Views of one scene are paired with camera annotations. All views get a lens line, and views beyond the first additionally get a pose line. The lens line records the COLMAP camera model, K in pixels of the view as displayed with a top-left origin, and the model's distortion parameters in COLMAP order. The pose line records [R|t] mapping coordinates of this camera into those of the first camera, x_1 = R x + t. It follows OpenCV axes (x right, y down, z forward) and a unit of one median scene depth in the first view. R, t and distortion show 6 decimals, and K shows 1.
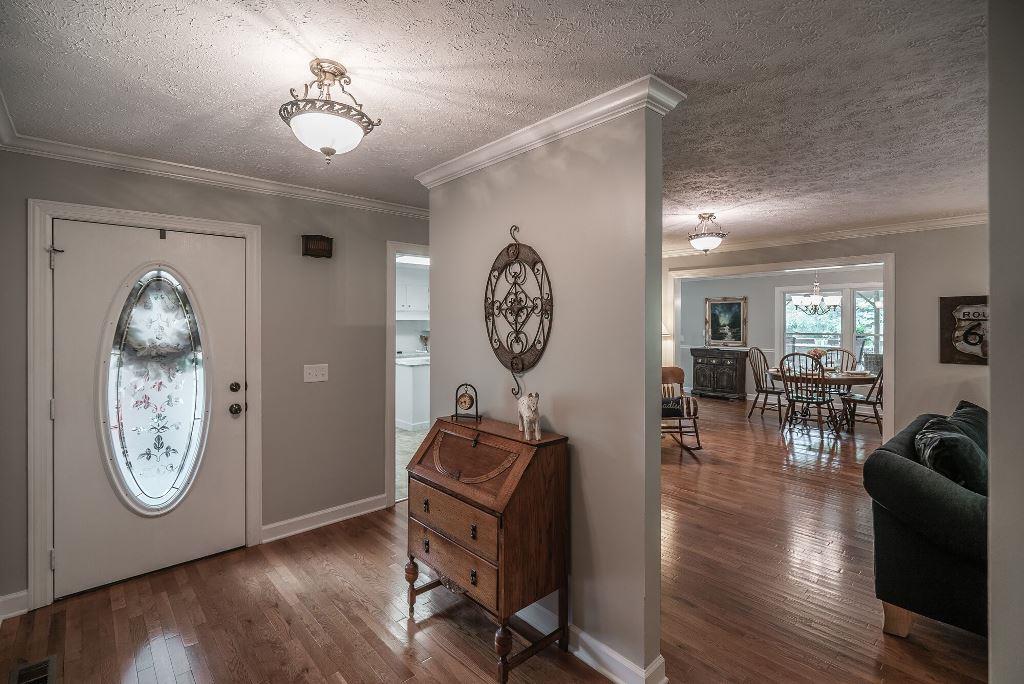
lens RADIAL K [[472.3, 0, 514.4], [0, 472.3, 323.1], [0, 0, 1]] dist [-0.000460, -0.000125]
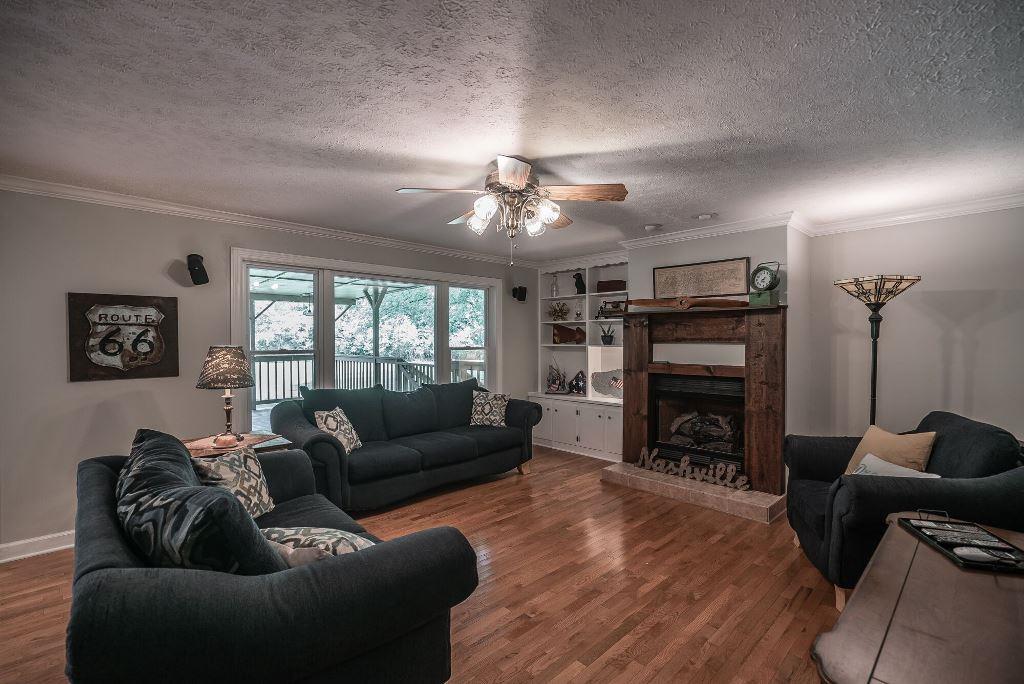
lens RADIAL K [[463.5, 0, 512.0], [0, 463.5, 342.0], [0, 0, 1]] dist [-0.000111, -0.000177]
pose [[-0.028797, -0.013406, 0.999495, 0.157928], [-0.000394, 0.999910, 0.013400, 0.012293], [-0.999585, -0.000008, -0.028799, 0.328903]]
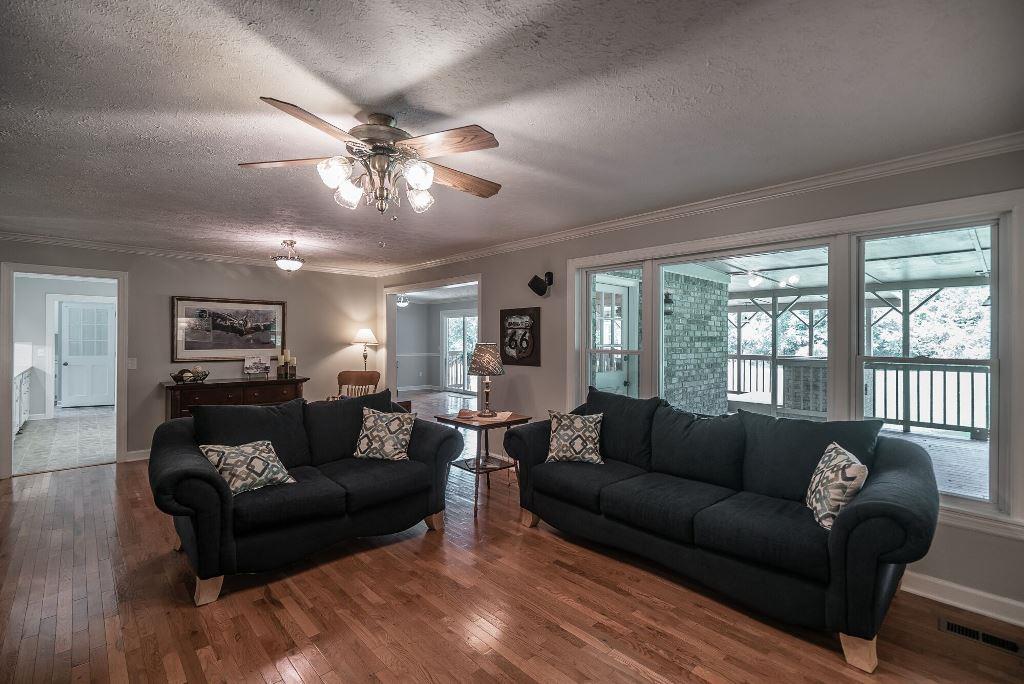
lens RADIAL K [[462.5, 0, 510.8], [0, 462.5, 334.2], [0, 0, 1]] dist [-0.000220, 0.000050]
pose [[0.999852, -0.002278, 0.017040, 0.909358], [0.002414, 0.999965, -0.007978, 0.017206], [-0.017021, 0.008018, 0.999823, -0.187148]]
